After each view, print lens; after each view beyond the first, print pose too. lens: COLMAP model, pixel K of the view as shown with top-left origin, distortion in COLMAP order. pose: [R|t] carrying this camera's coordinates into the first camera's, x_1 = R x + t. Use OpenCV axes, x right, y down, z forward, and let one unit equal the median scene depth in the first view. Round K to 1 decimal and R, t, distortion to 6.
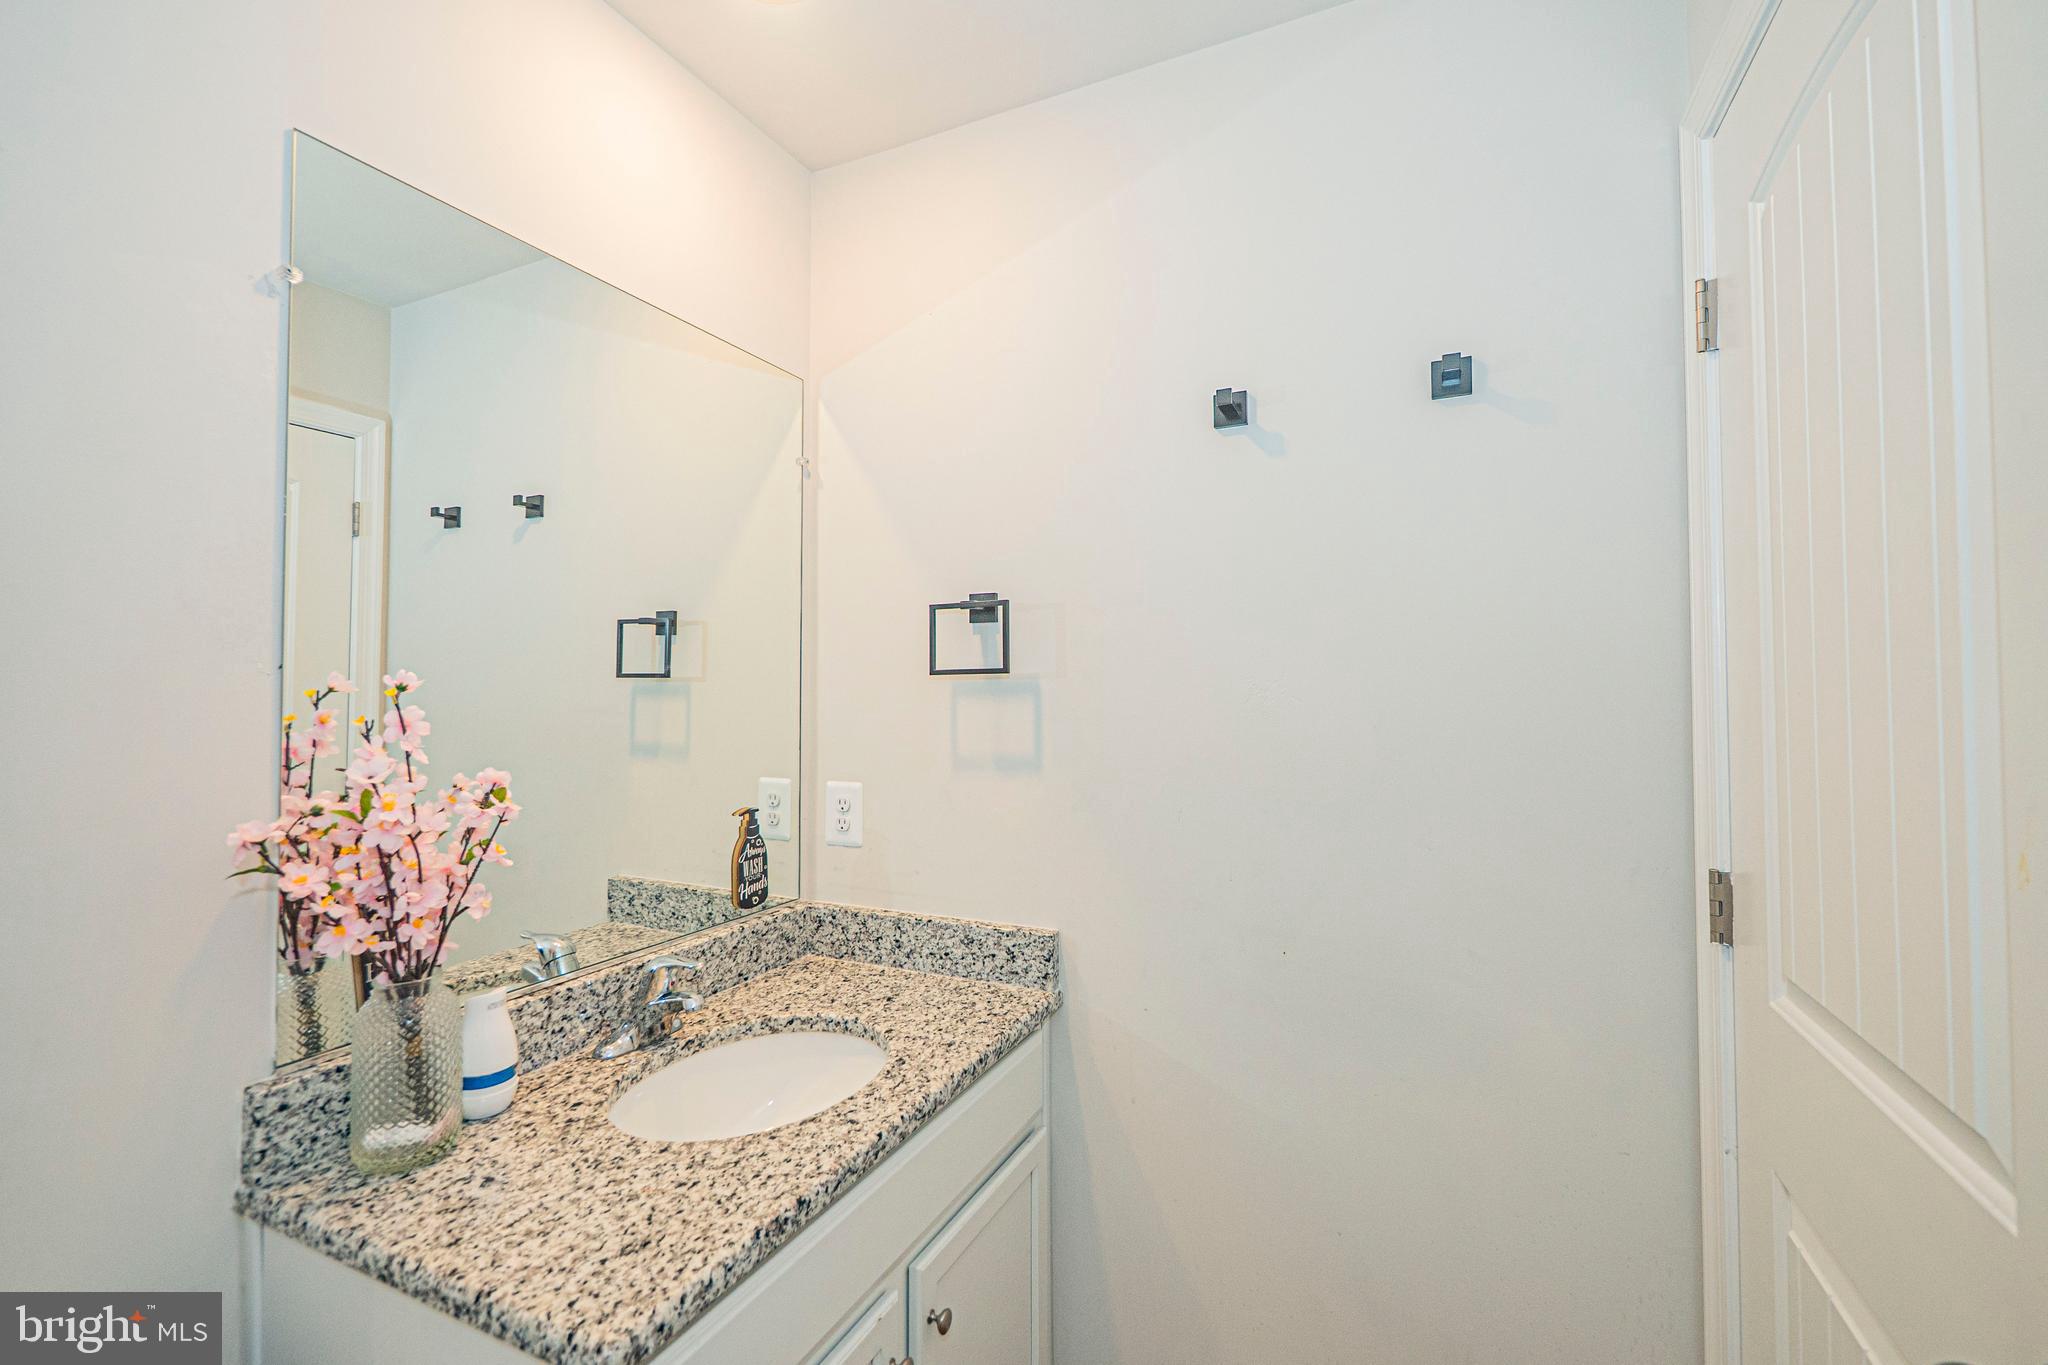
lens RADIAL K [[866.7, 0, 1022.5], [0, 866.7, 670.5], [0, 0, 1]] dist [0.000854, -0.000402]
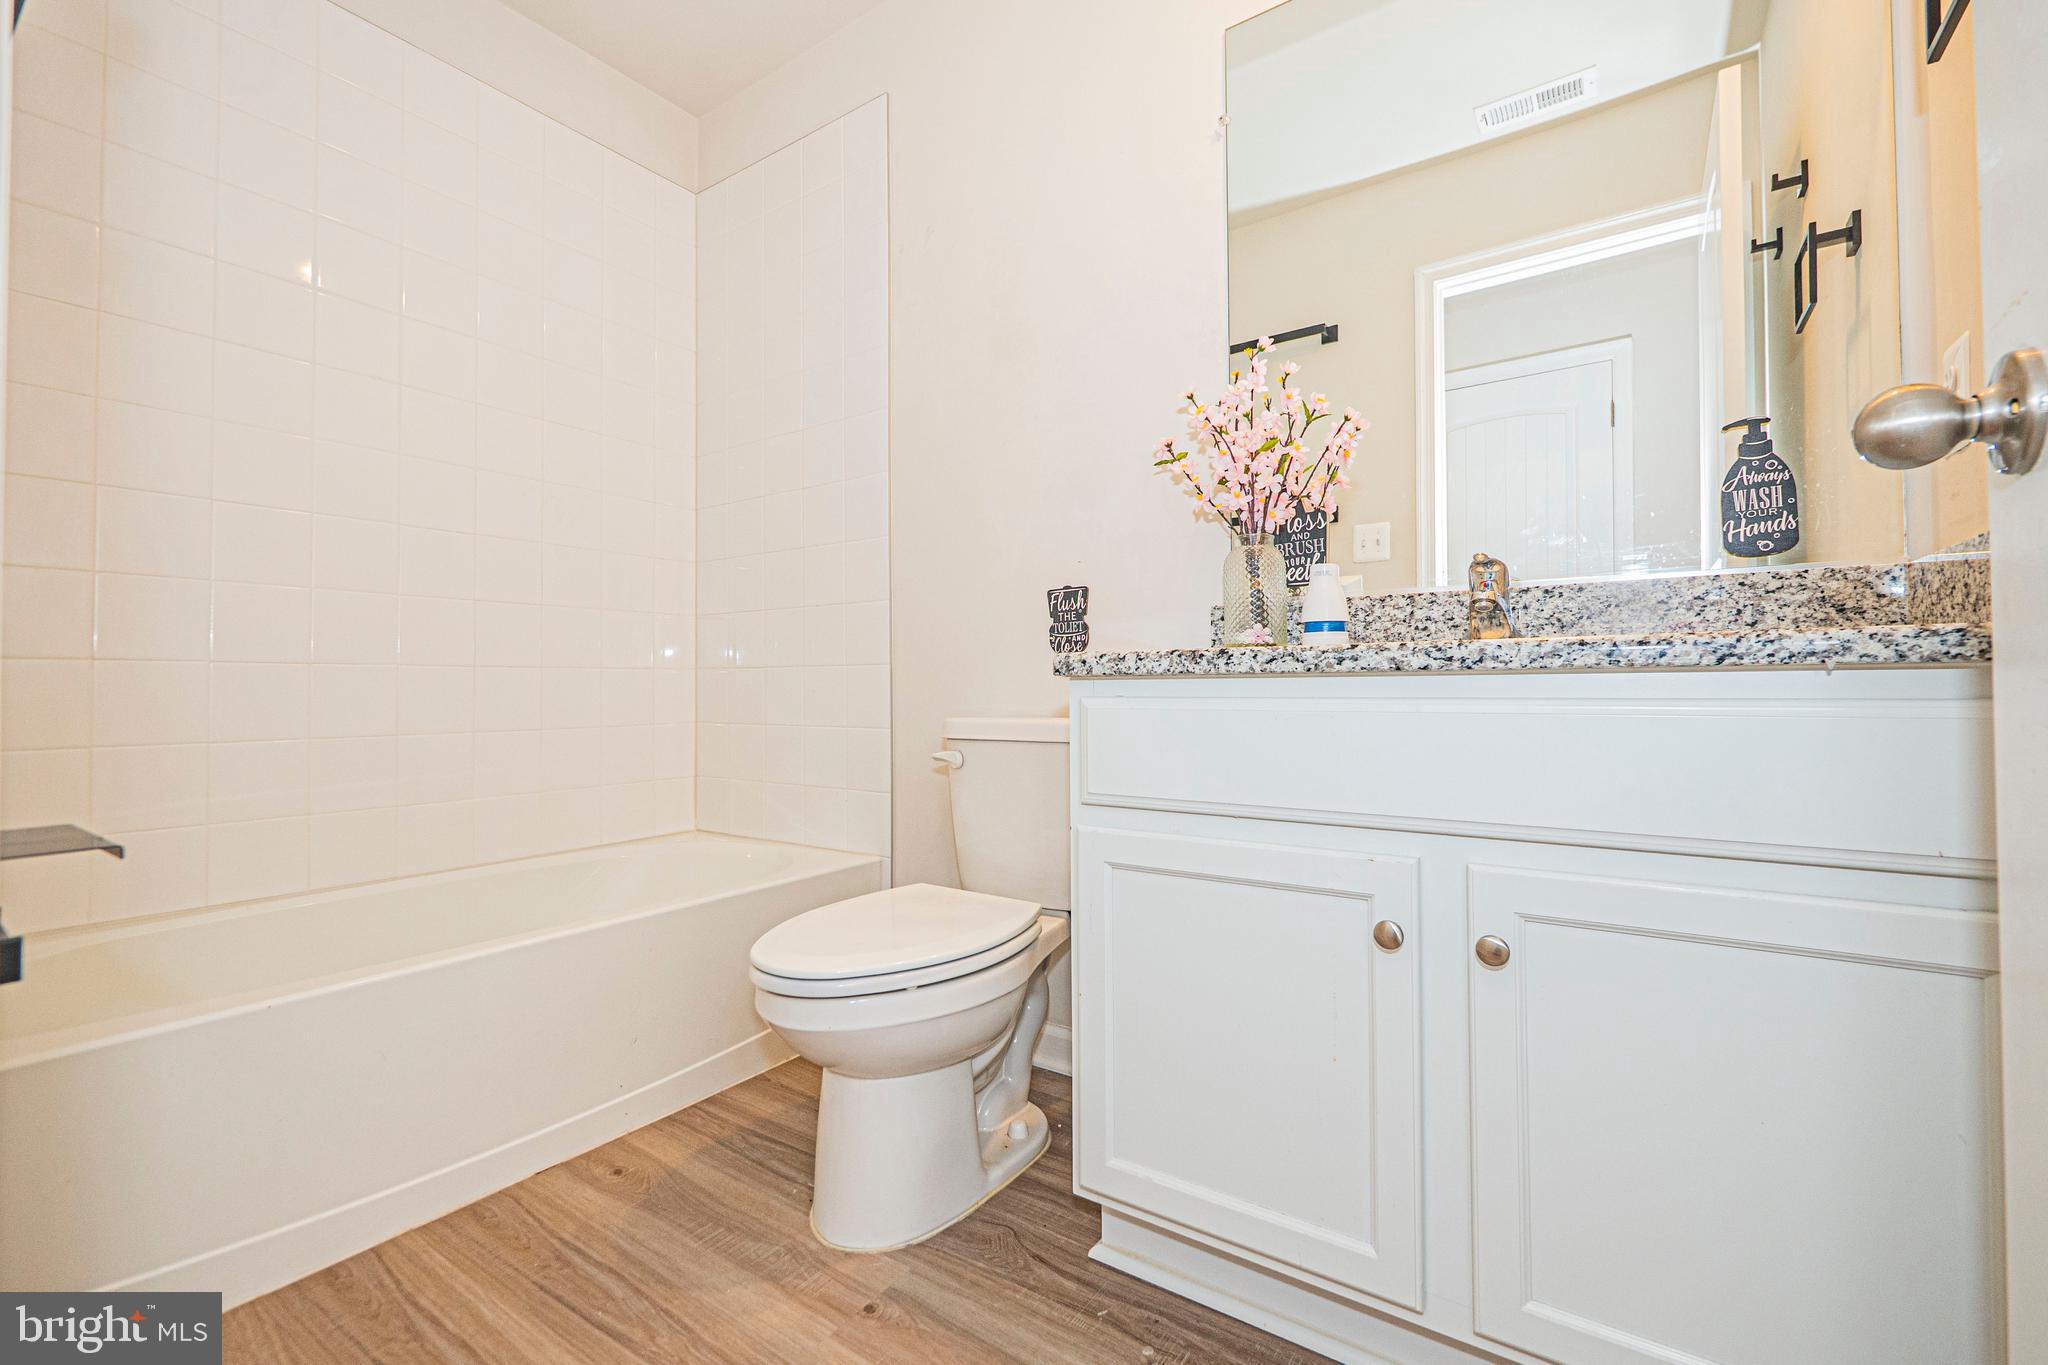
lens RADIAL K [[866.7, 0, 1022.5], [0, 866.7, 670.5], [0, 0, 1]] dist [0.000854, -0.000402]
pose [[-0.162382, -0.012751, -0.986646, 0.628802], [0.032638, 0.999300, -0.018286, 0.465679], [0.986188, -0.035171, -0.161852, 0.664462]]
